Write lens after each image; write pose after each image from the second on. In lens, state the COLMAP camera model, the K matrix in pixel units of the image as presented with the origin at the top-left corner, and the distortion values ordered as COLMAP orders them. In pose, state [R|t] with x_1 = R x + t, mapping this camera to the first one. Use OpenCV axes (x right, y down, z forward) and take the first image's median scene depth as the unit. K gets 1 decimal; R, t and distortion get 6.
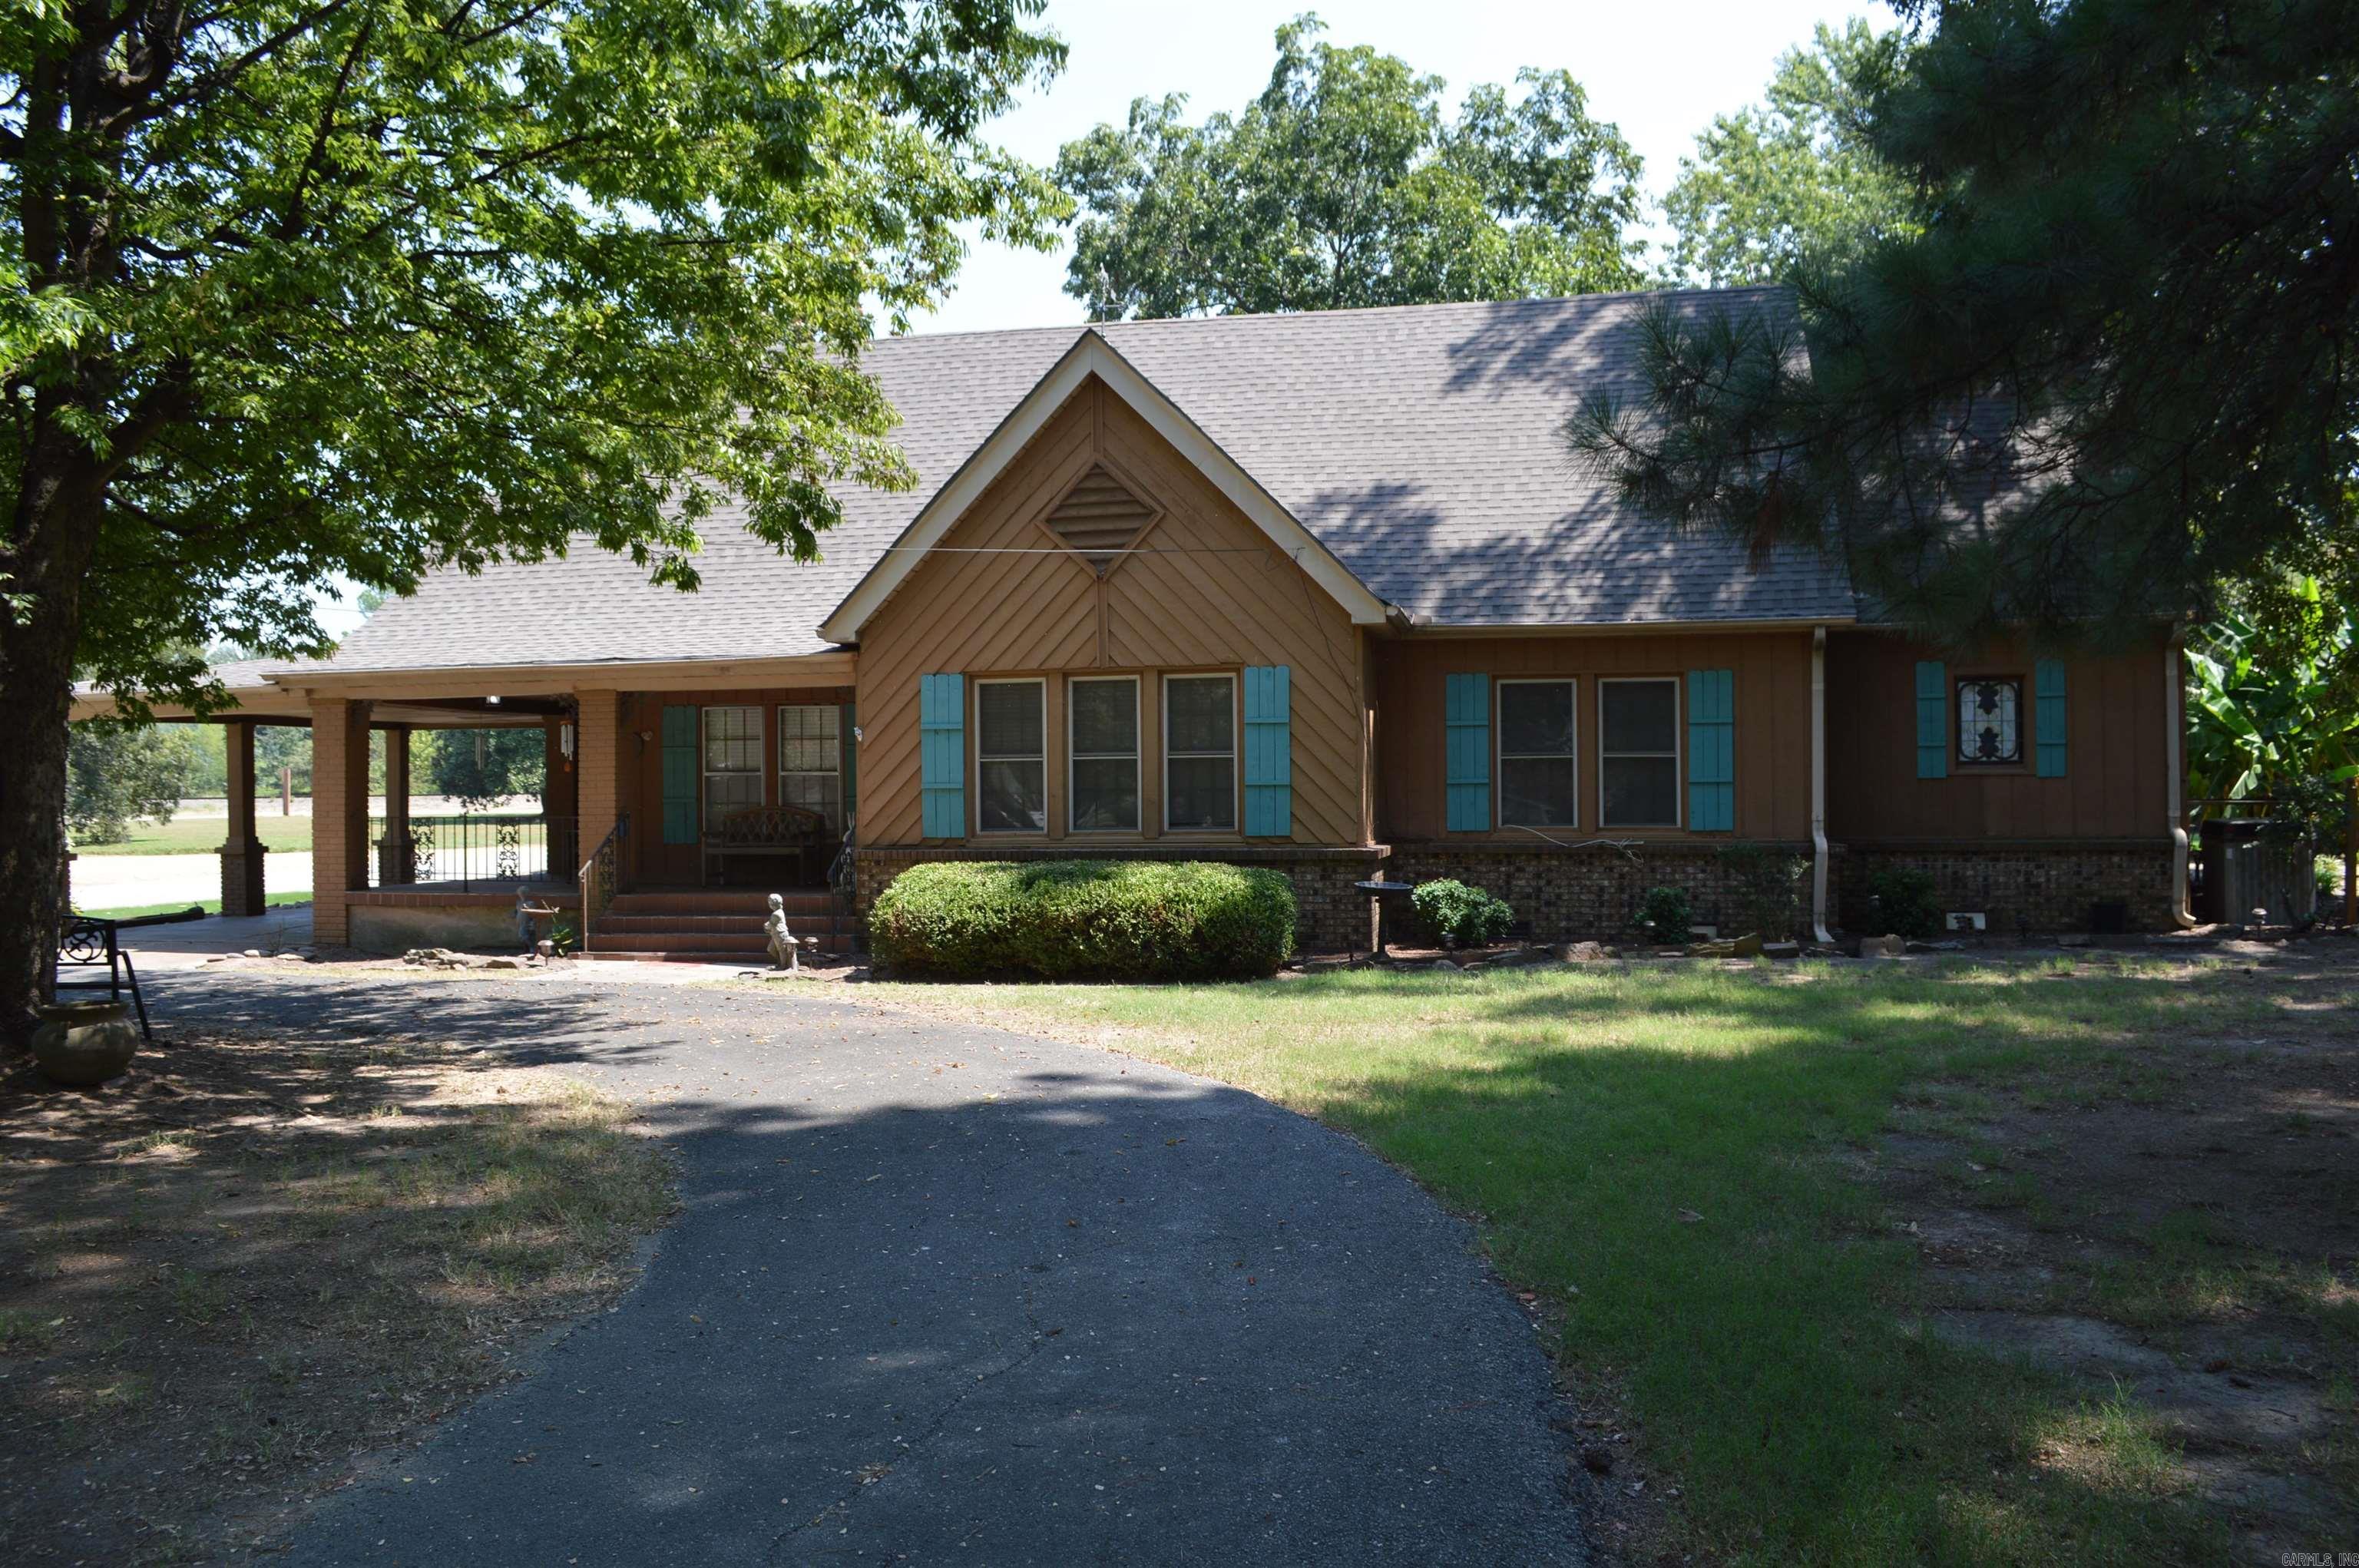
lens RADIAL K [[1883.6, 0, 1180.5], [0, 1883.6, 787.6], [0, 0, 1]] dist [-0.042844, -0.003554]
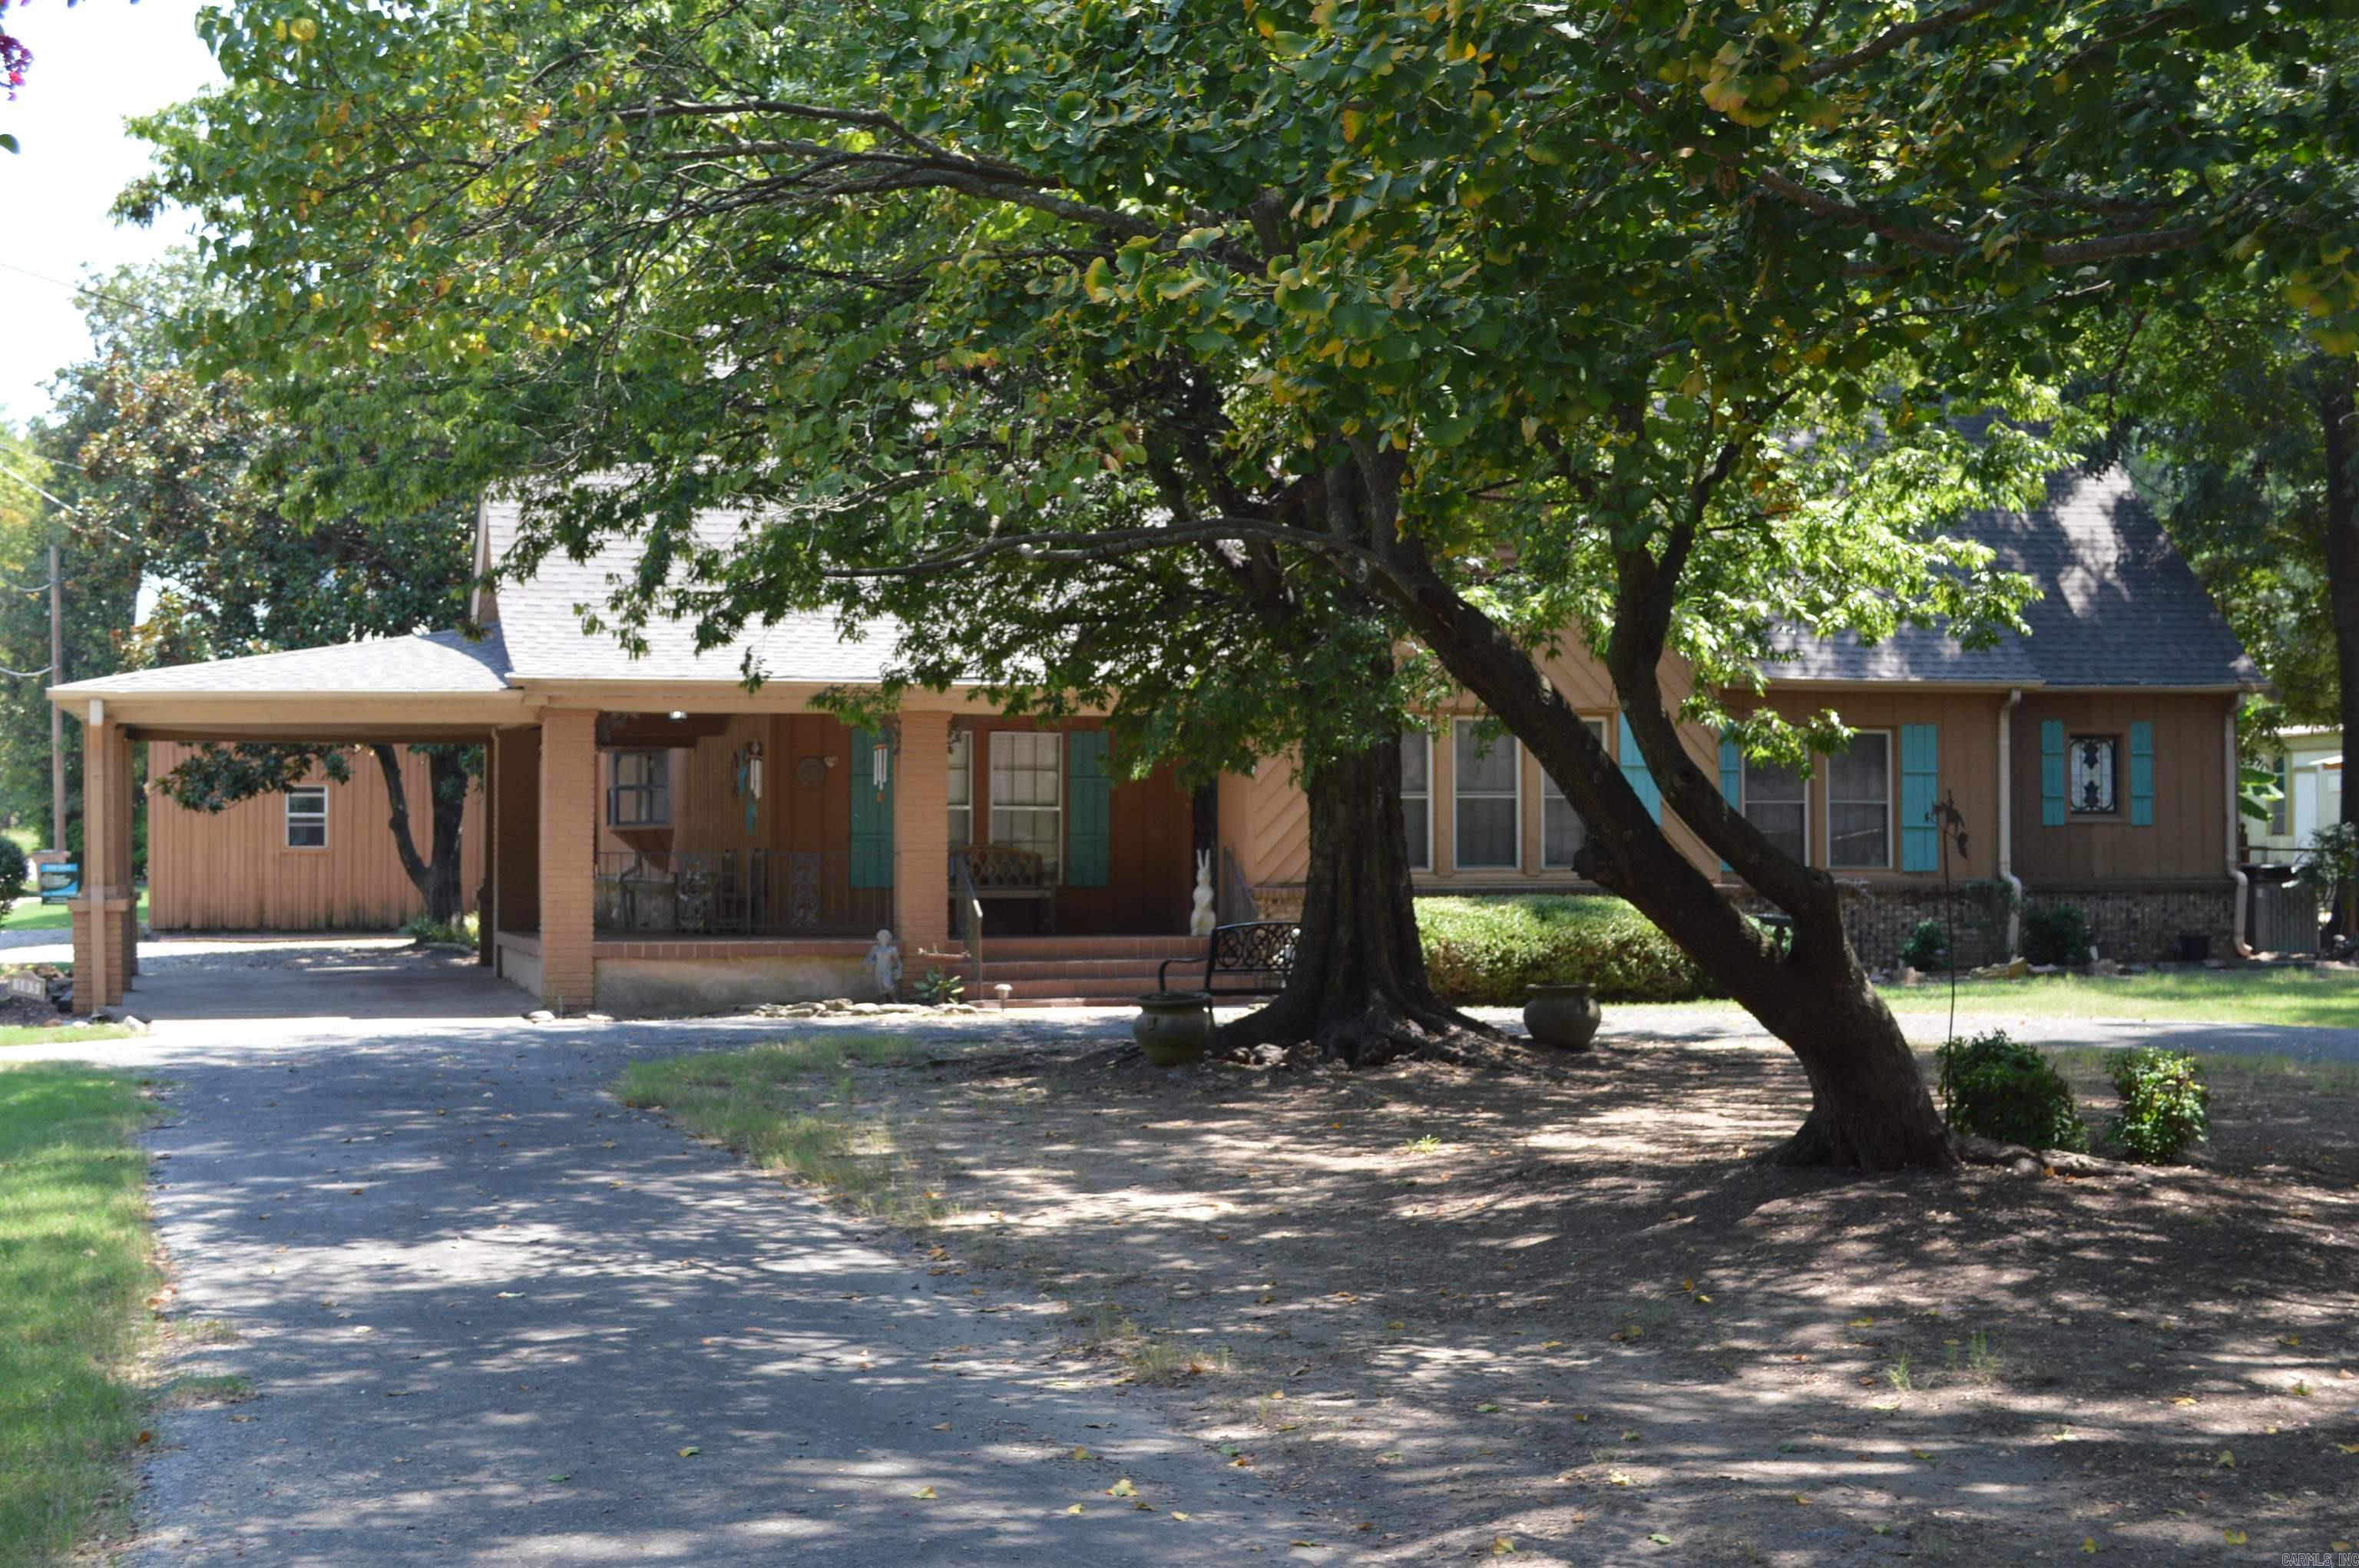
lens RADIAL K [[3224.9, 0, 1178.7], [0, 3224.9, 785.8], [0, 0, 1]] dist [-0.008235, 0.000000]
pose [[0.881842, 0.016220, 0.471266, -0.952110], [-0.008382, 0.999790, -0.018726, 0.011301], [-0.471470, 0.012564, 0.881793, -0.436050]]
